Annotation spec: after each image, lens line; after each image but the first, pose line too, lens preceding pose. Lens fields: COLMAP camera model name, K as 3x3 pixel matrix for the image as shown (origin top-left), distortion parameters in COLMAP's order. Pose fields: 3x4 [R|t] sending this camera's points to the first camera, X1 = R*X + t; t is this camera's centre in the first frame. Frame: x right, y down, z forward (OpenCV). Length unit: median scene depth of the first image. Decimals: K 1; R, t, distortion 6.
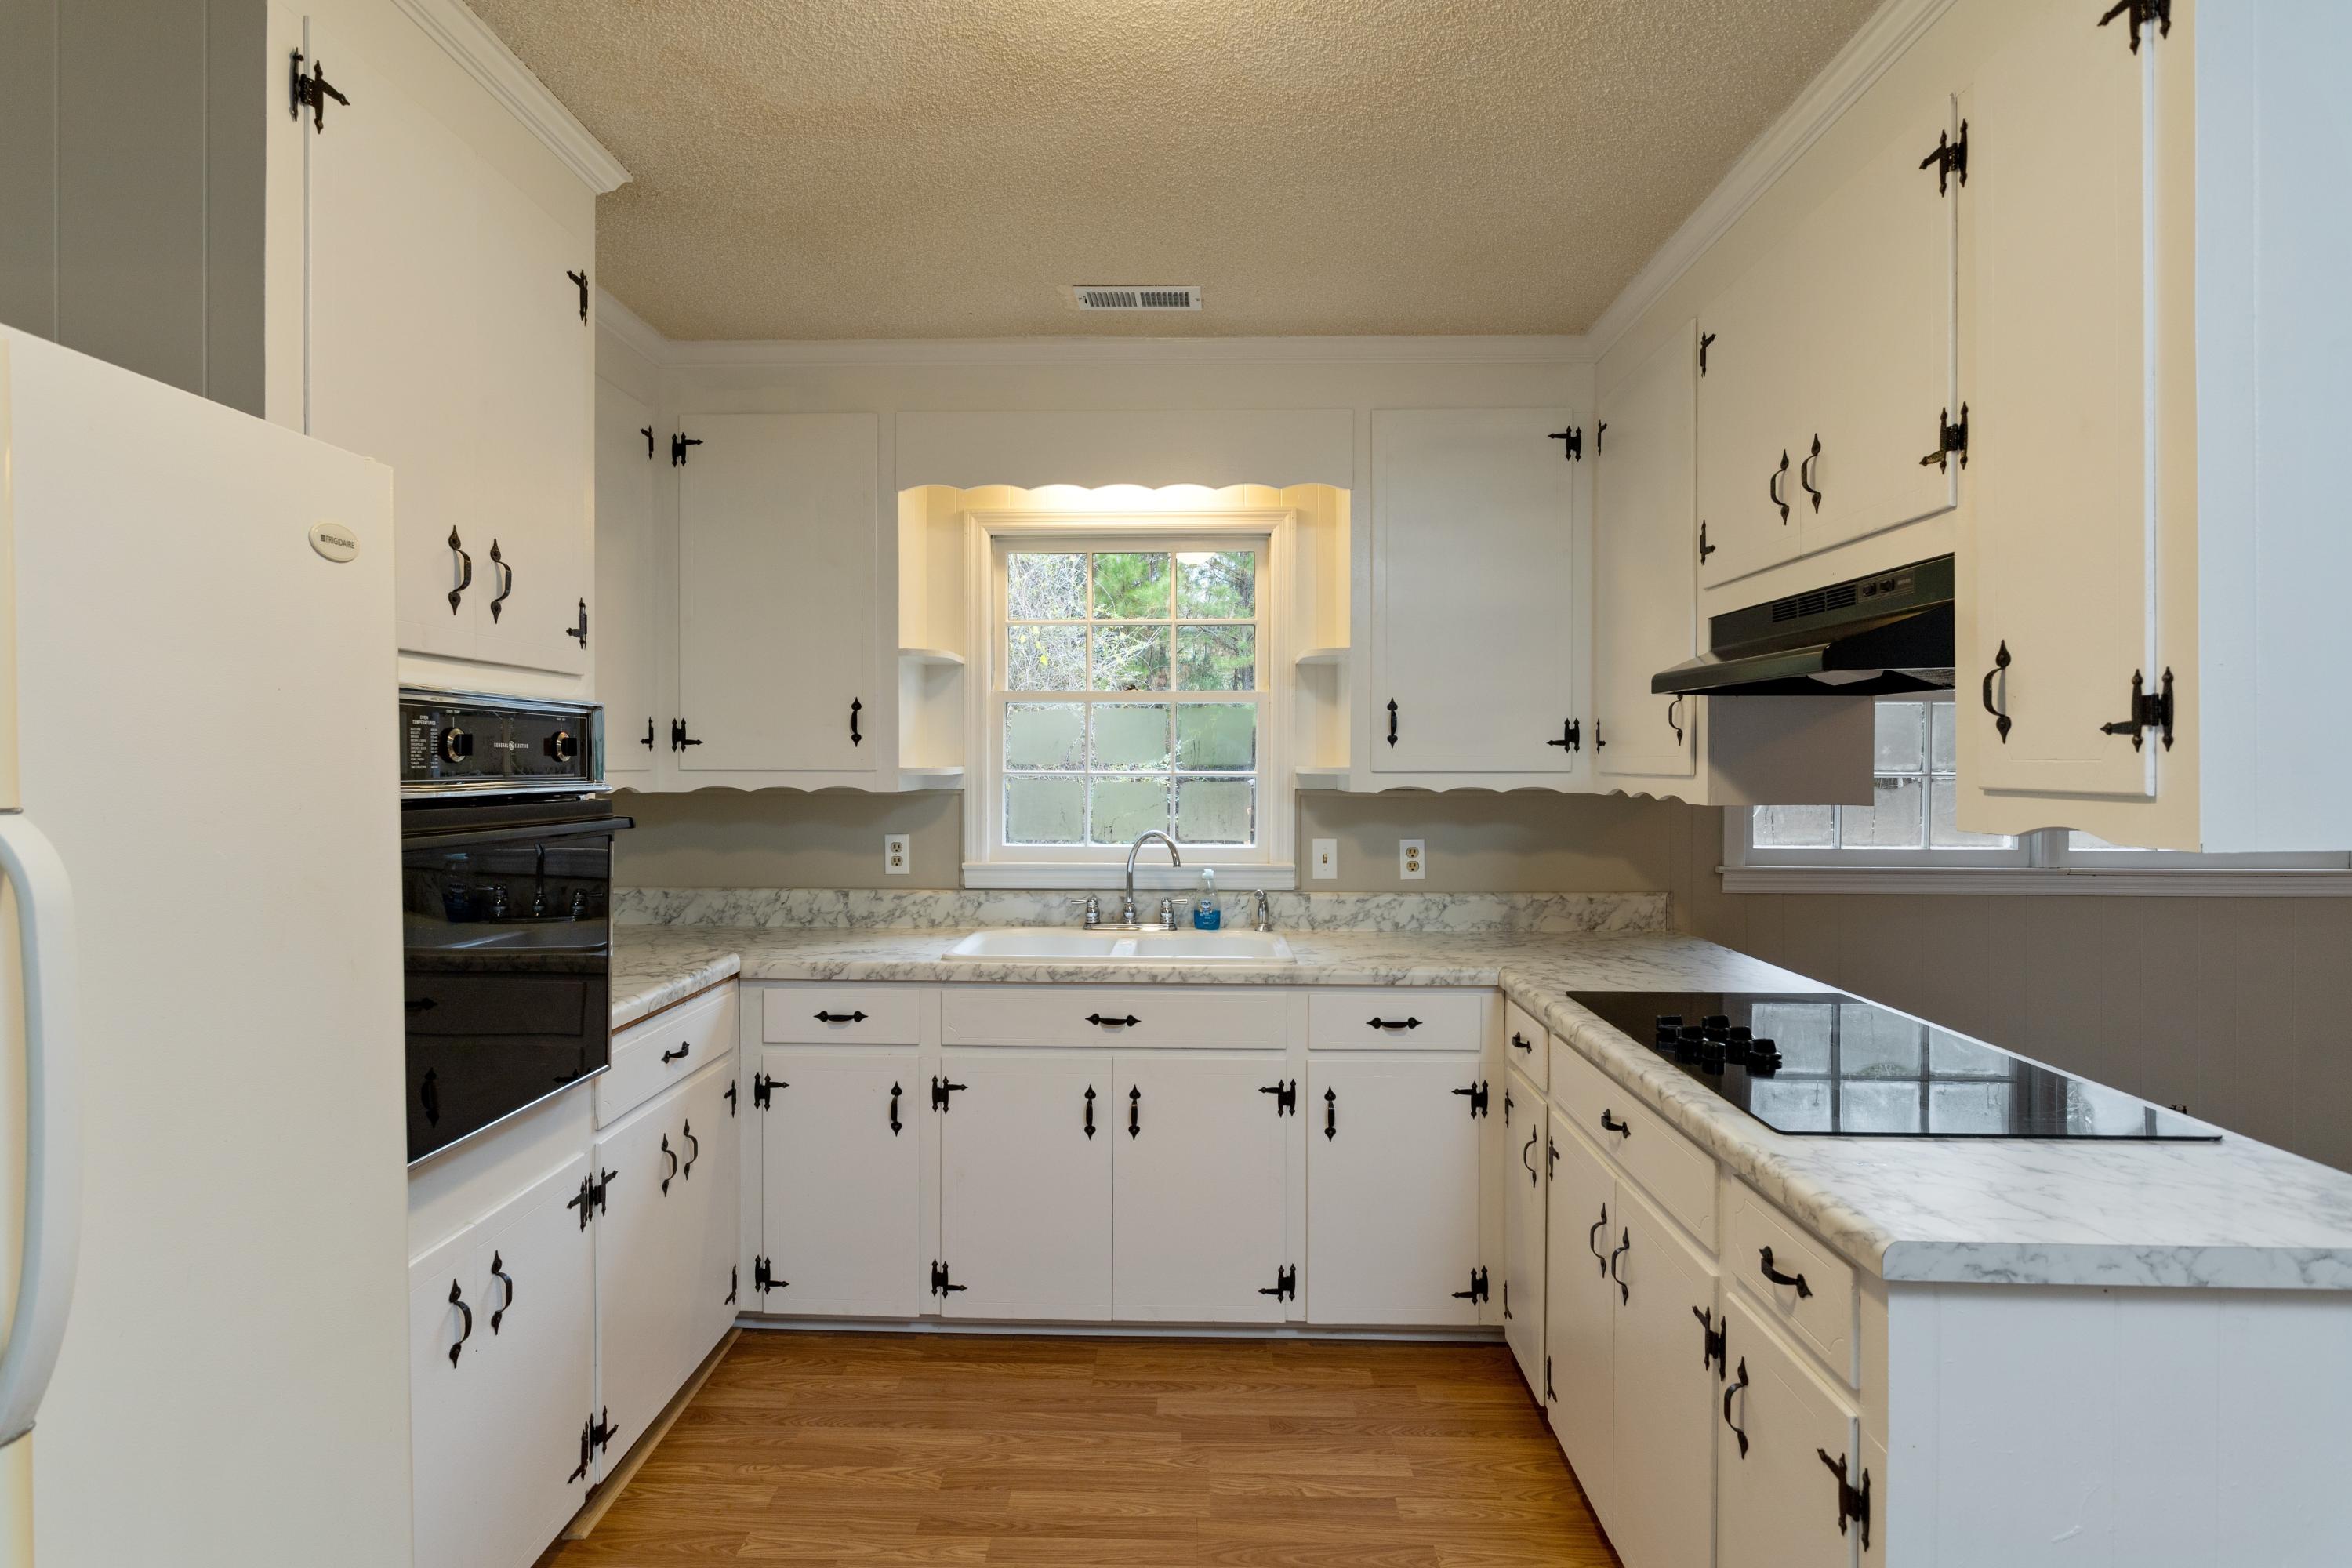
lens RADIAL K [[1210.2, 0, 1158.3], [0, 1210.2, 771.0], [0, 0, 1]] dist [-0.010693, 0.013780]
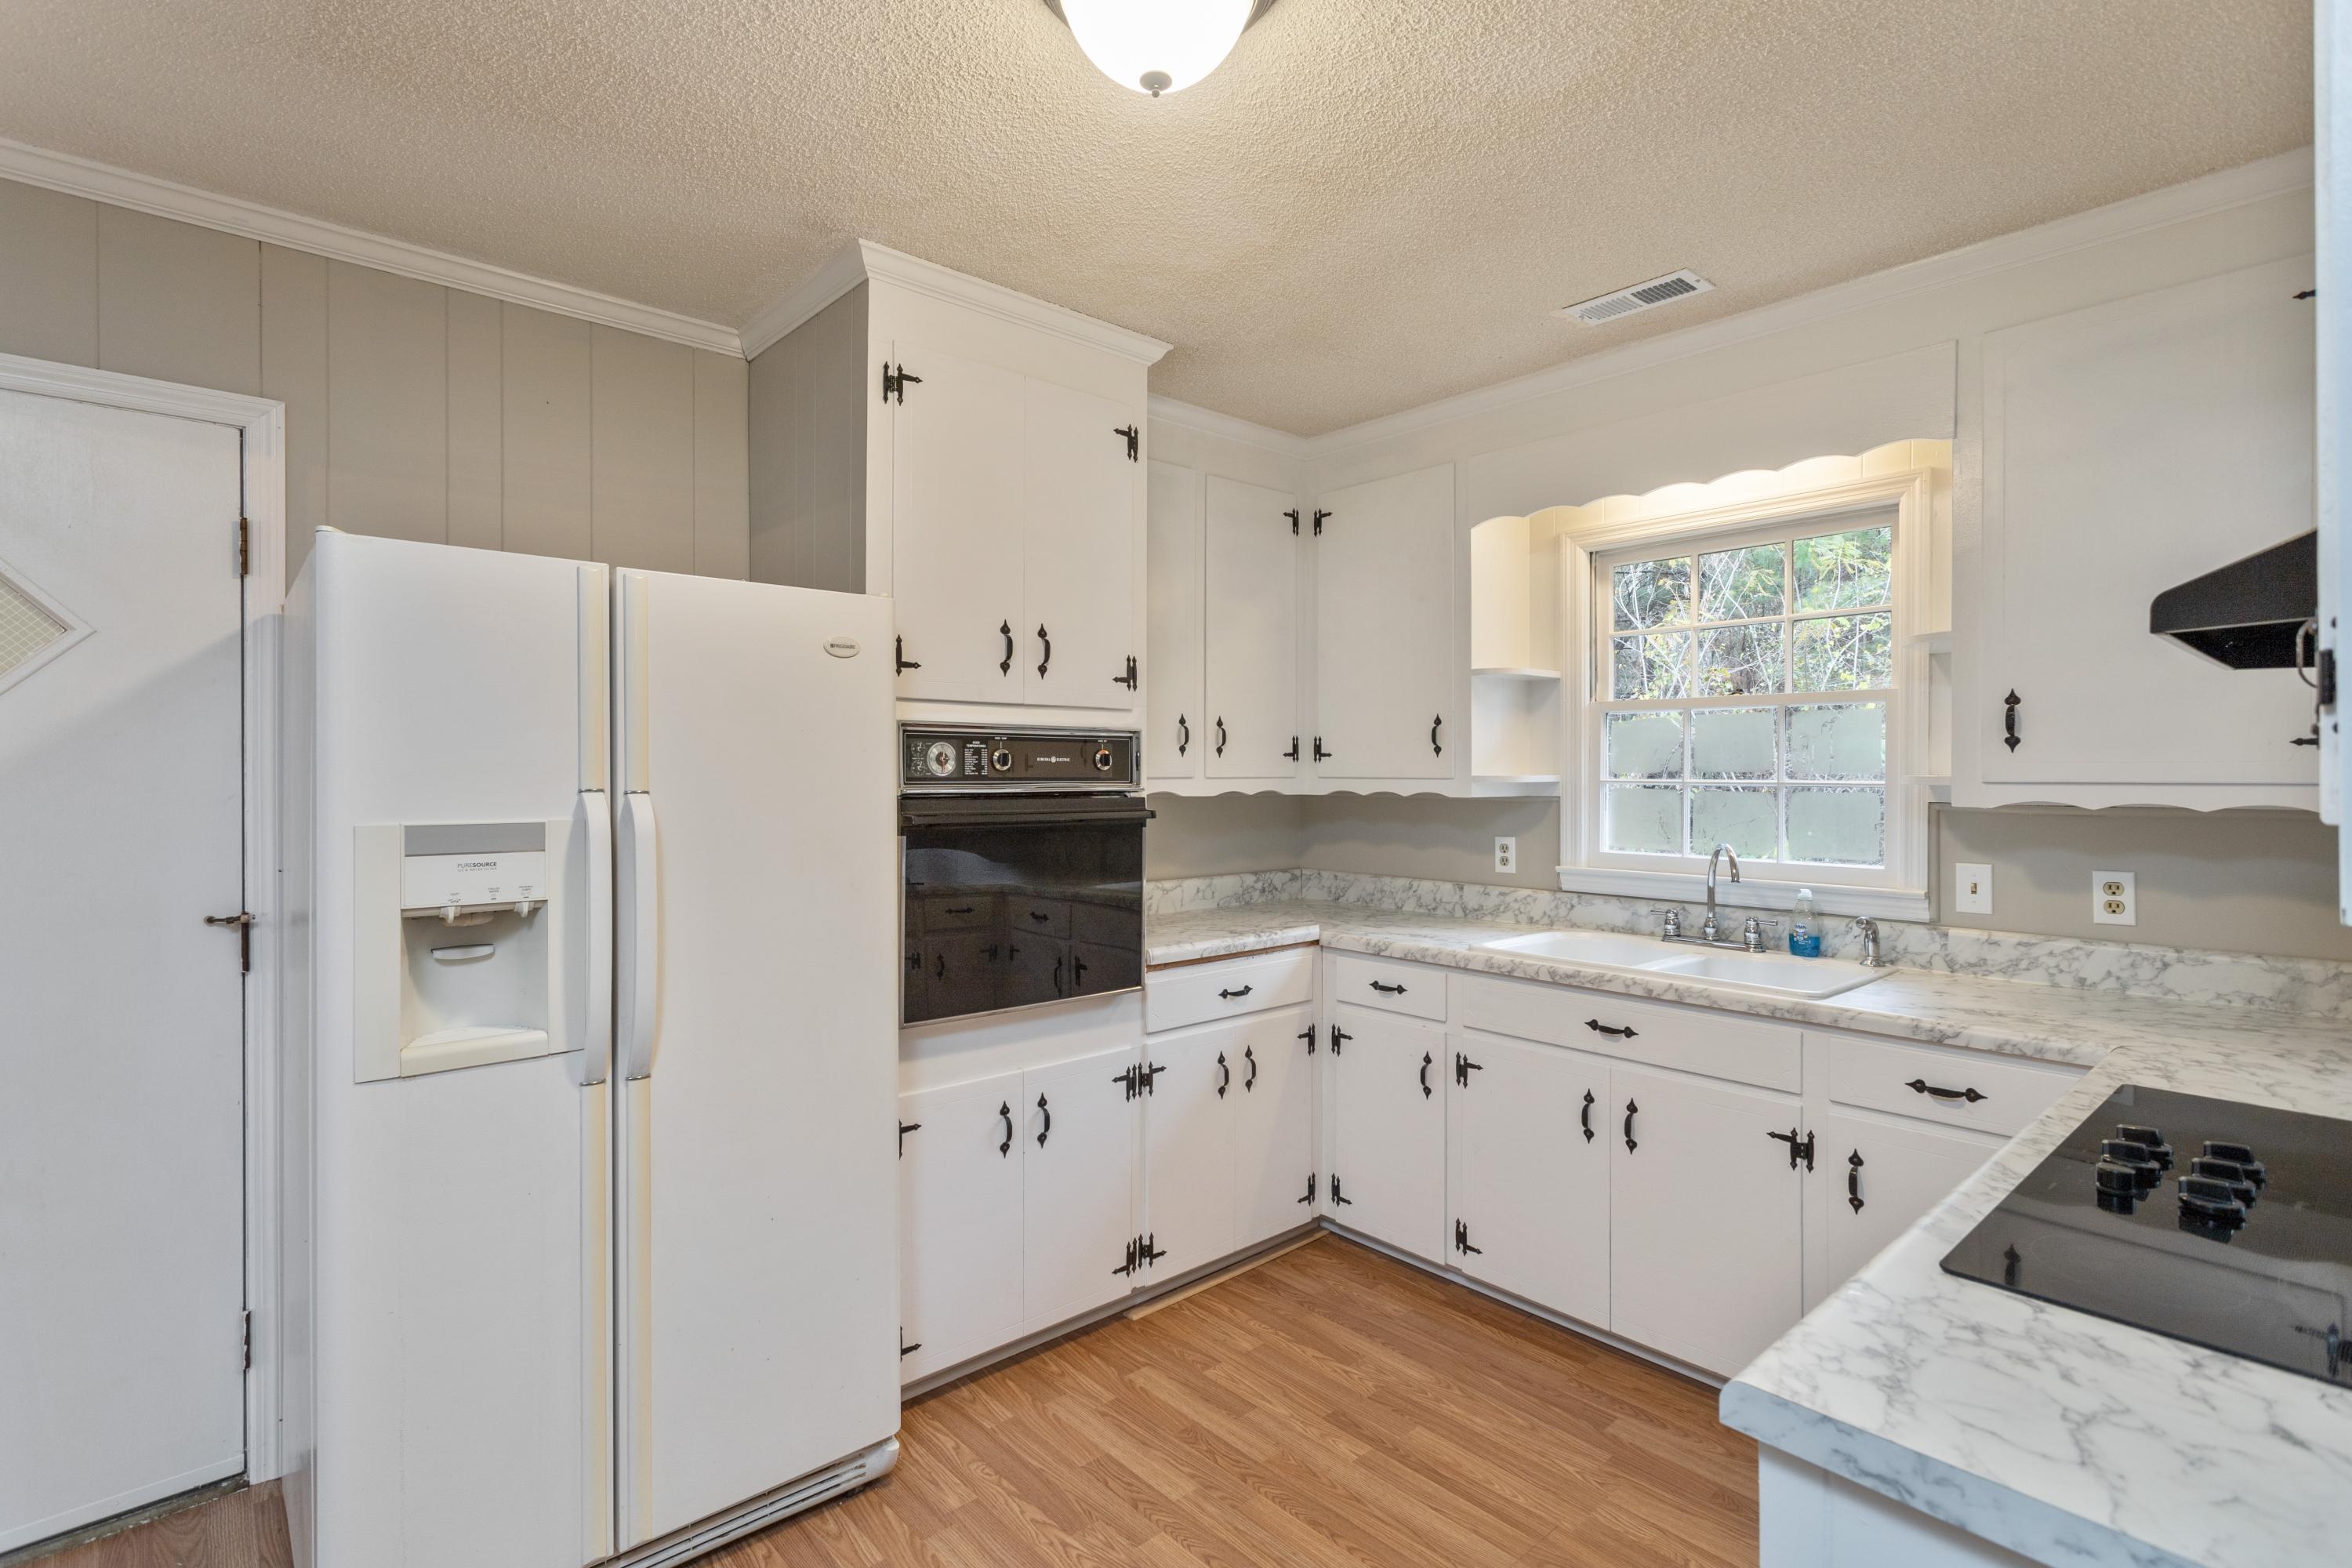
lens RADIAL K [[1113.4, 0, 1162.8], [0, 1113.4, 775.0], [0, 0, 1]] dist [-0.000449, 0.004906]
pose [[0.683249, 0.001845, -0.730183, 0.378780], [-0.005388, 0.999982, -0.002515, 0.000795], [0.730166, 0.005653, 0.683247, 0.100610]]
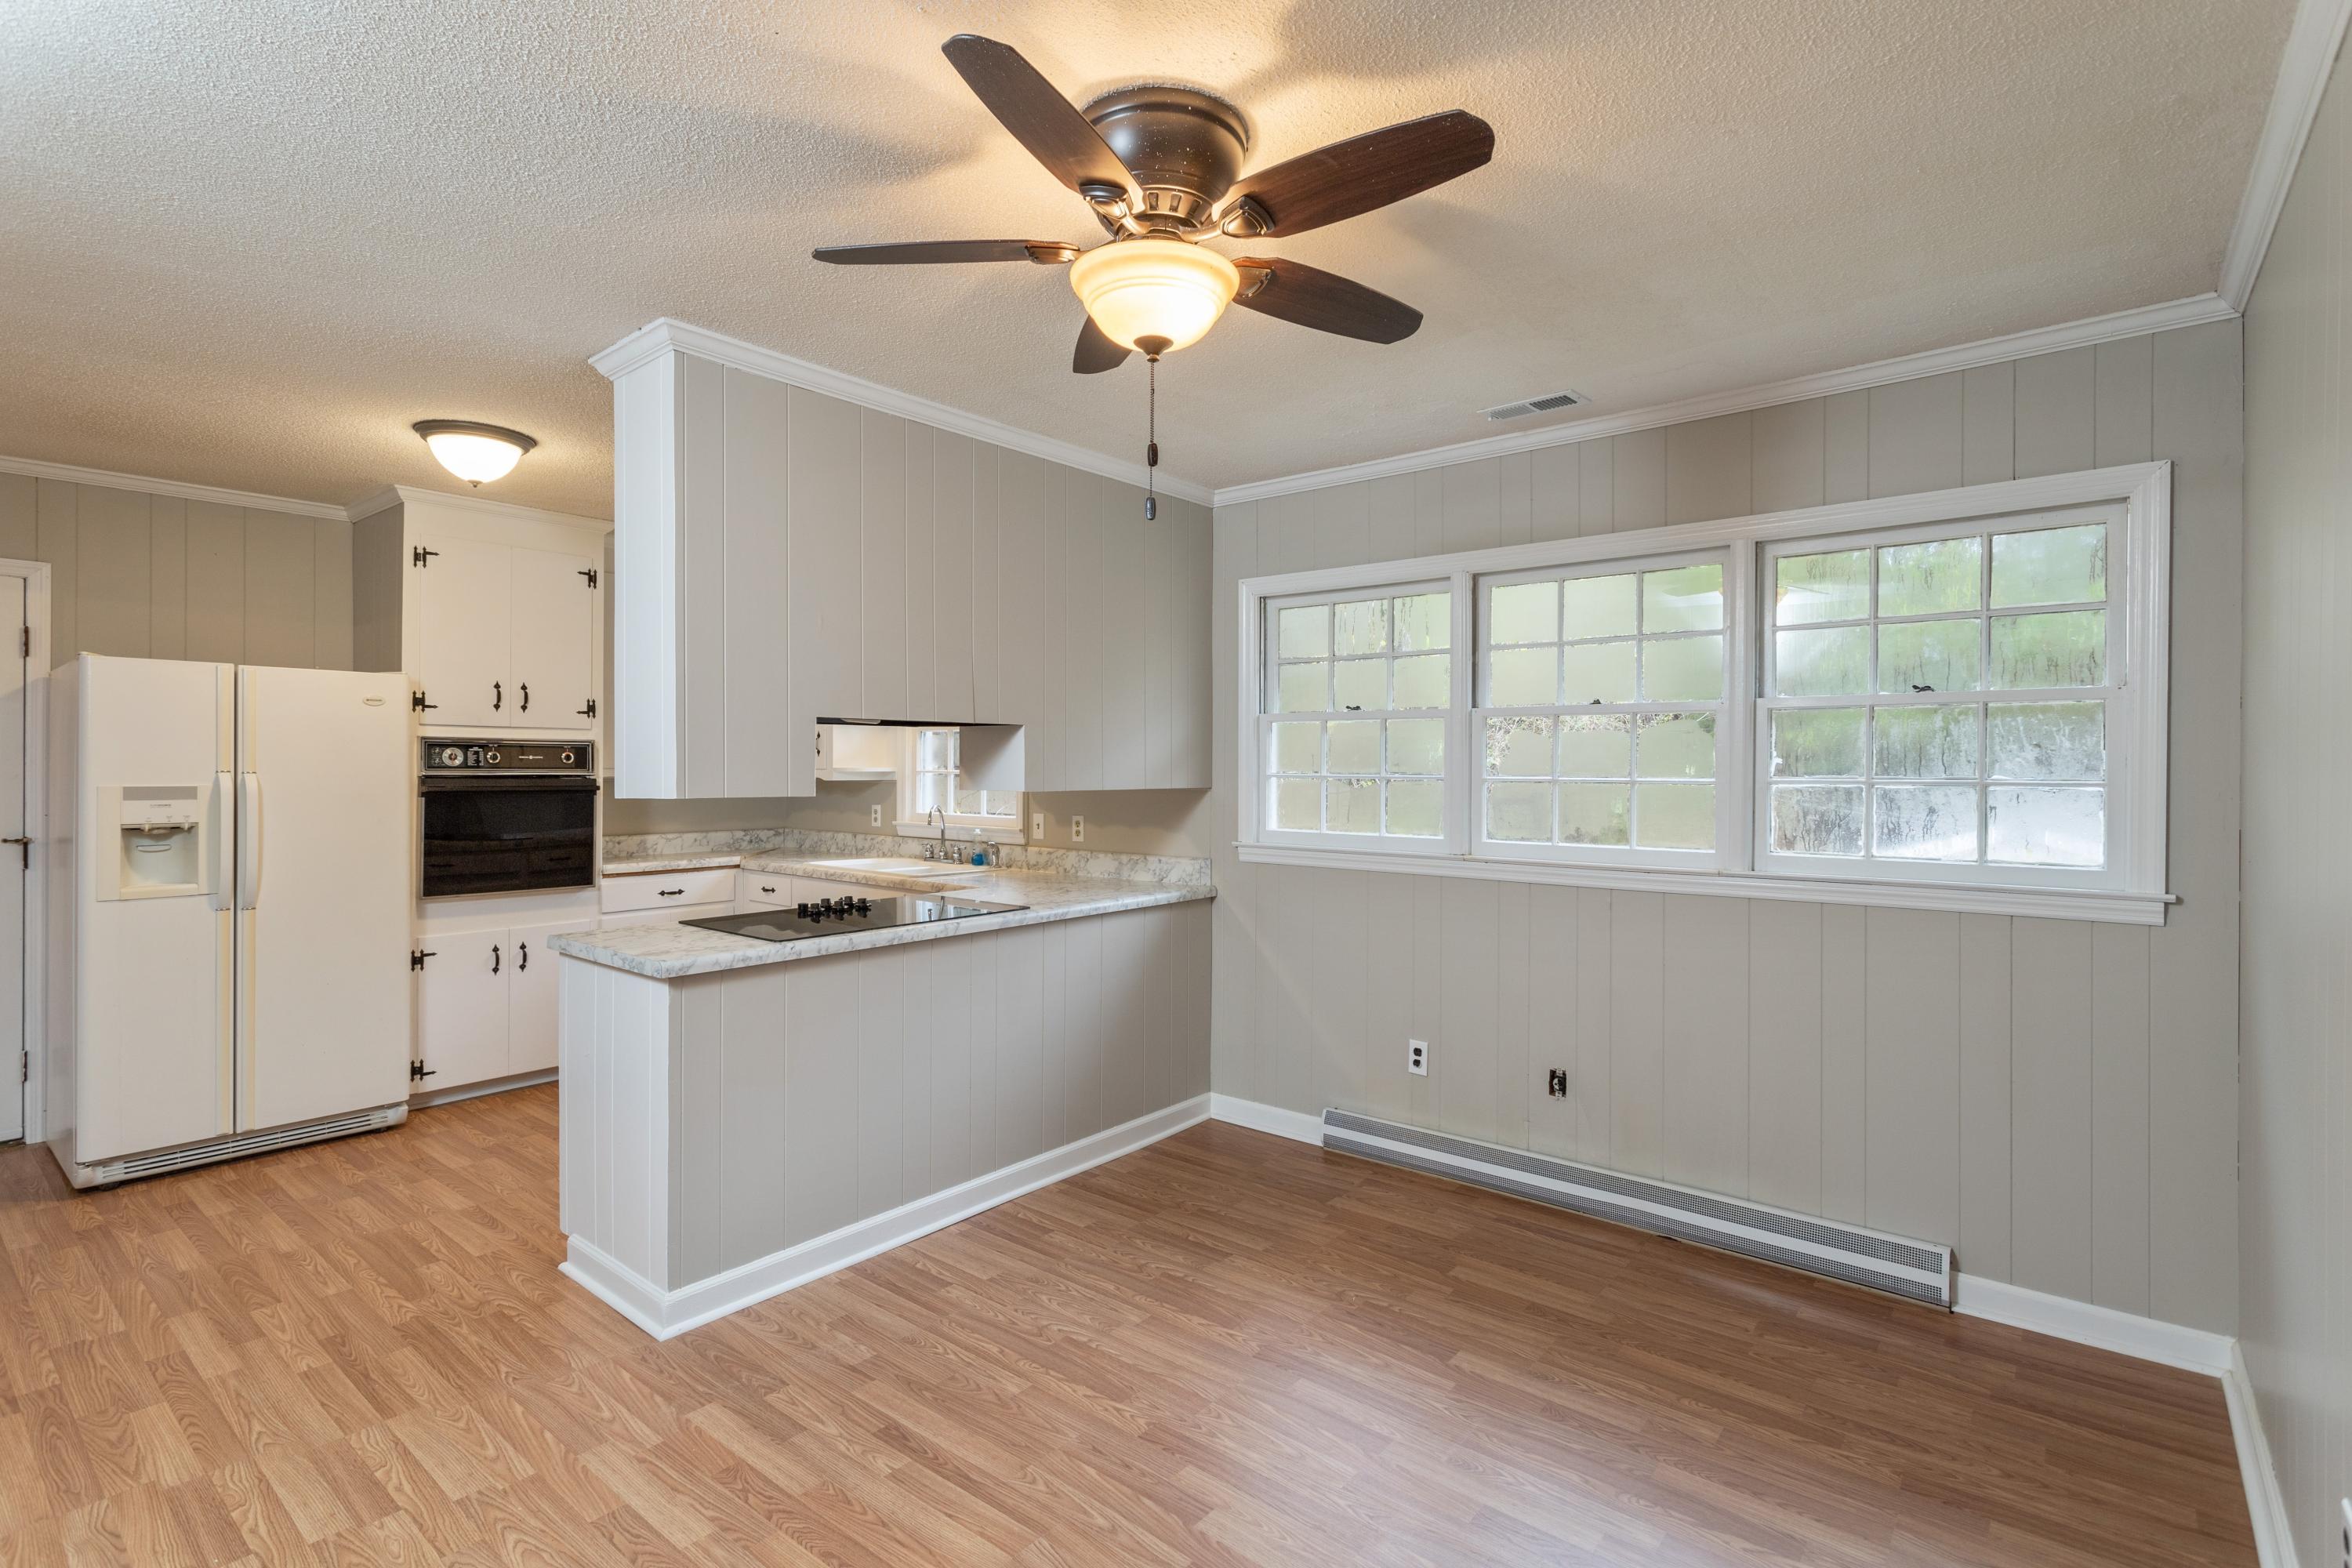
lens RADIAL K [[1109.9, 0, 1173.0], [0, 1109.9, 766.2], [0, 0, 1]] dist [0.000533, 0.000130]
pose [[0.792216, 0.002958, -0.610233, 1.419176], [-0.009142, 0.999934, -0.007022, 0.002240], [0.610172, 0.011142, 0.792191, -0.065686]]
